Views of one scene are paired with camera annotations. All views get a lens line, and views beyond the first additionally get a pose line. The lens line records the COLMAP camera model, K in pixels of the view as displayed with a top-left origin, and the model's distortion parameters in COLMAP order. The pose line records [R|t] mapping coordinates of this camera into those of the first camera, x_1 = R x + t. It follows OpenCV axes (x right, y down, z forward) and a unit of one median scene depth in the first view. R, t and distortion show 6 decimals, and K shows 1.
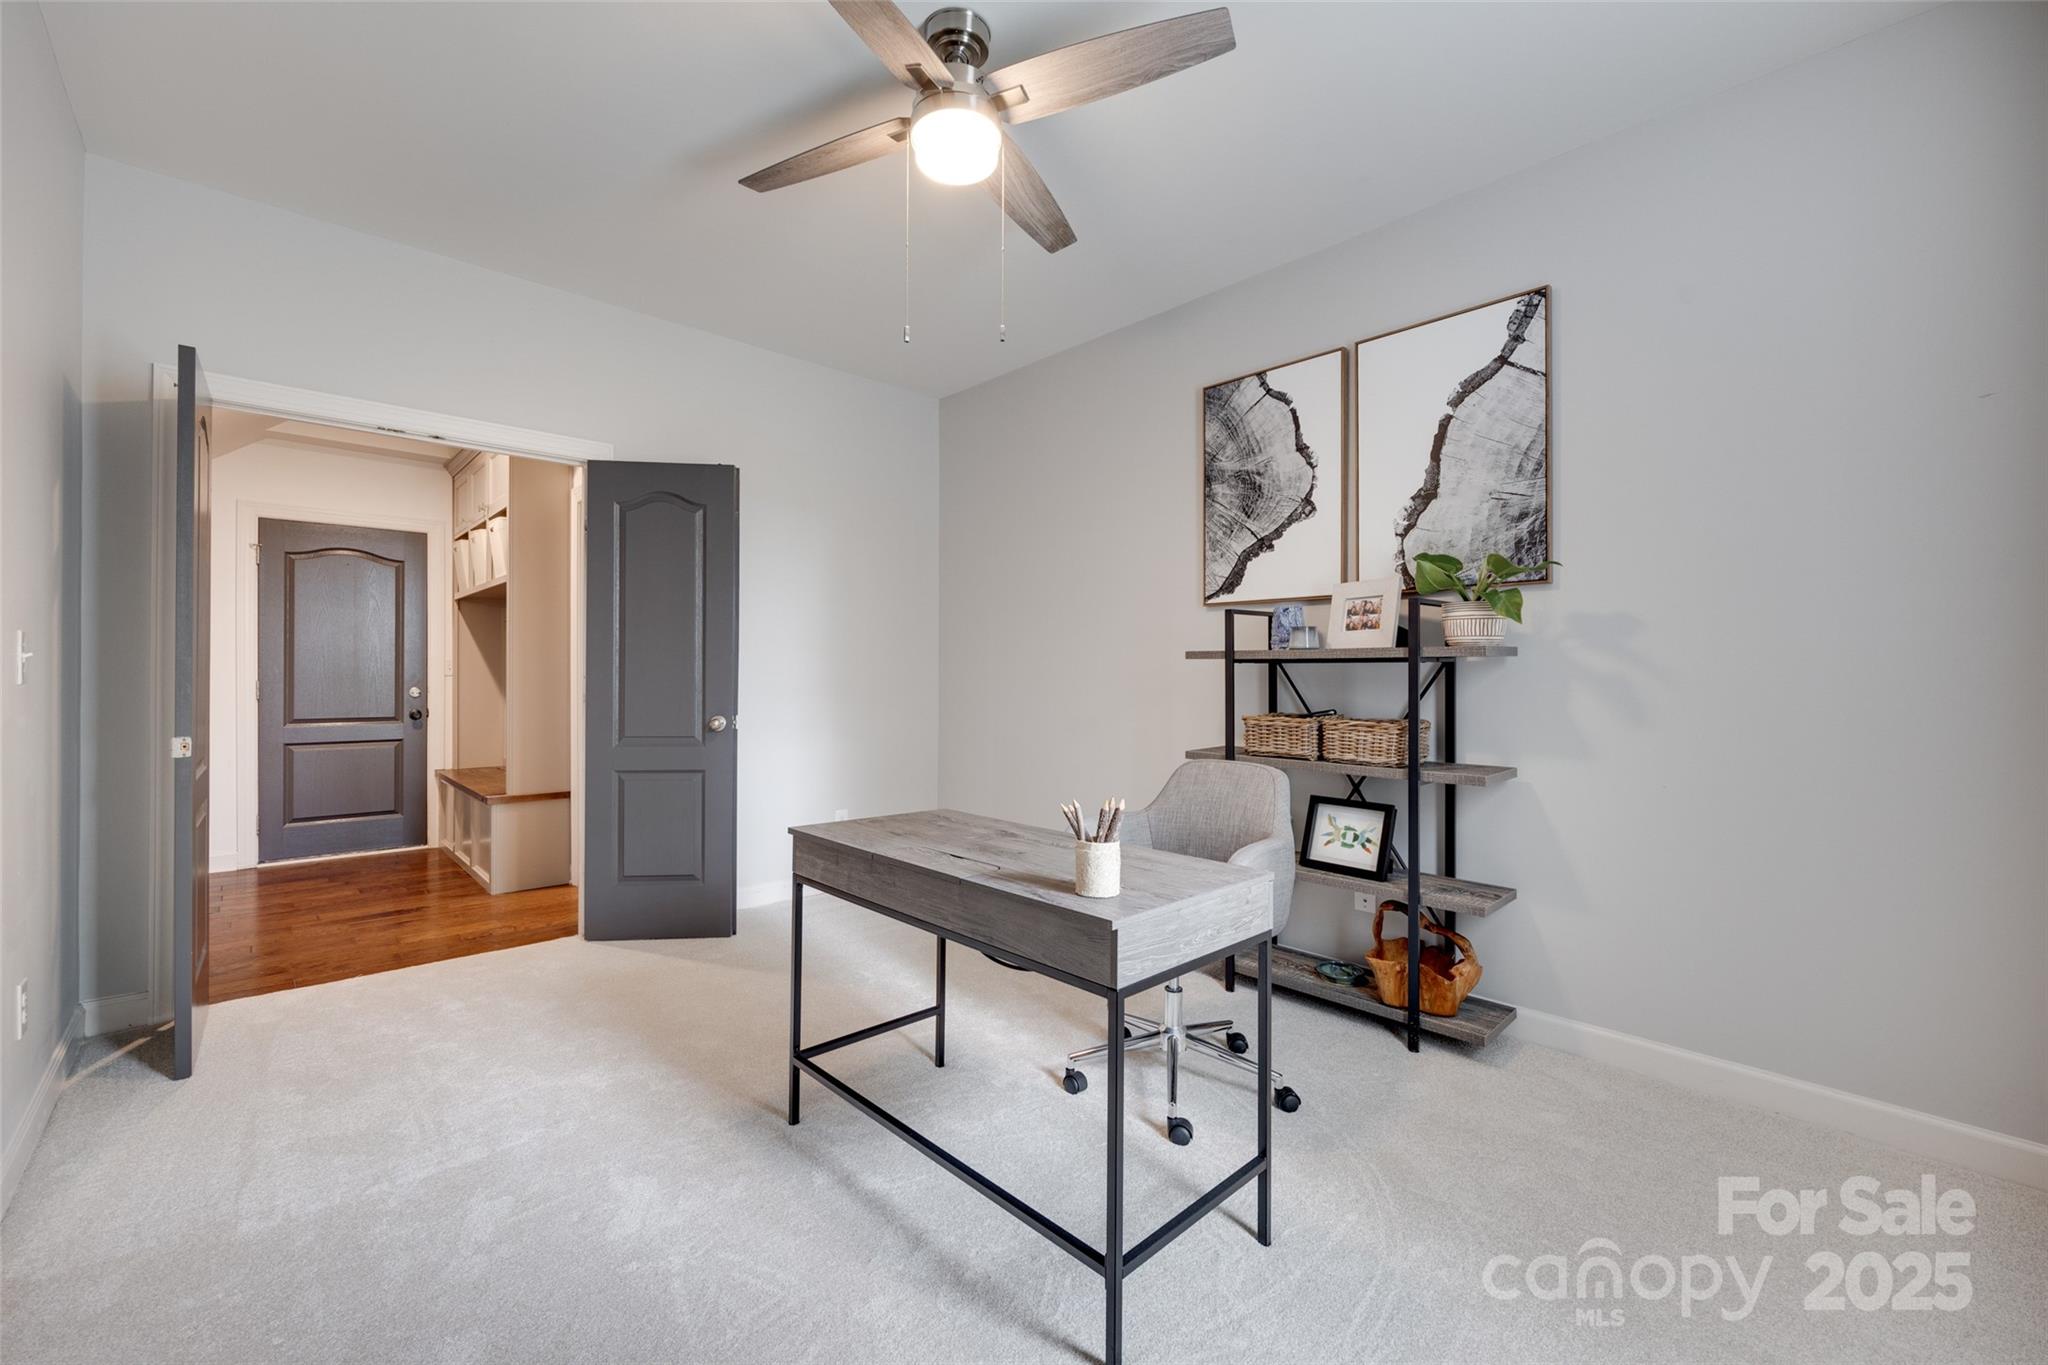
lens RADIAL K [[823.7, 0, 1033.6], [0, 823.7, 682.5], [0, 0, 1]] dist [-0.003842, -0.000107]
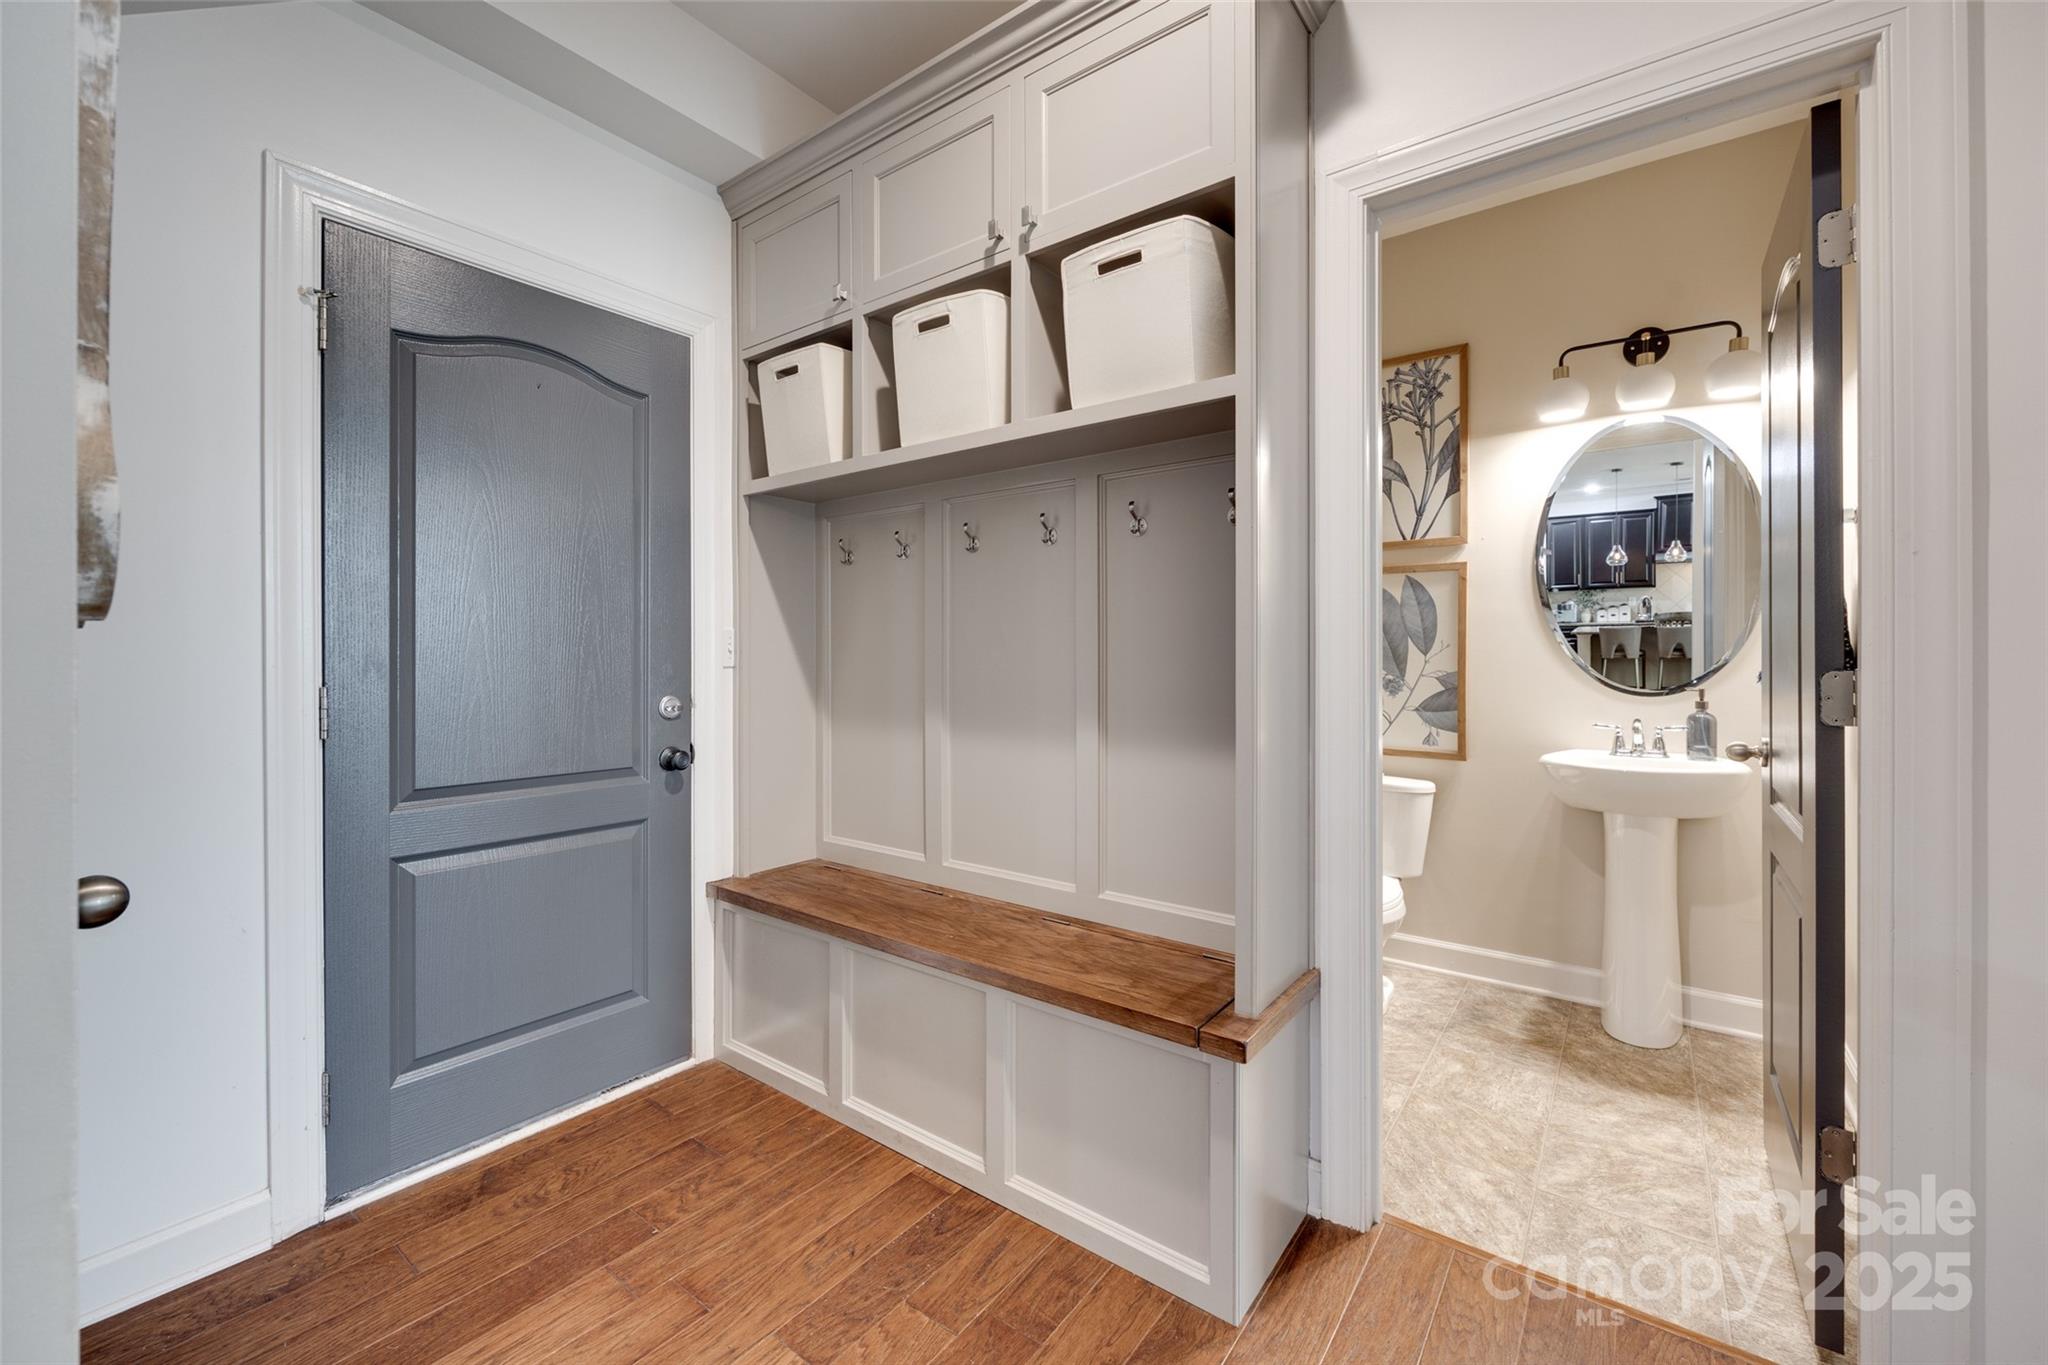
lens RADIAL K [[823.7, 0, 1019.8], [0, 823.7, 666.5], [0, 0, 1]] dist [-0.003842, -0.000107]
pose [[0.987979, -0.016264, 0.153729, -0.633978], [0.018219, 0.999770, -0.011317, -0.000957], [-0.153509, 0.013982, 0.988048, 0.545787]]
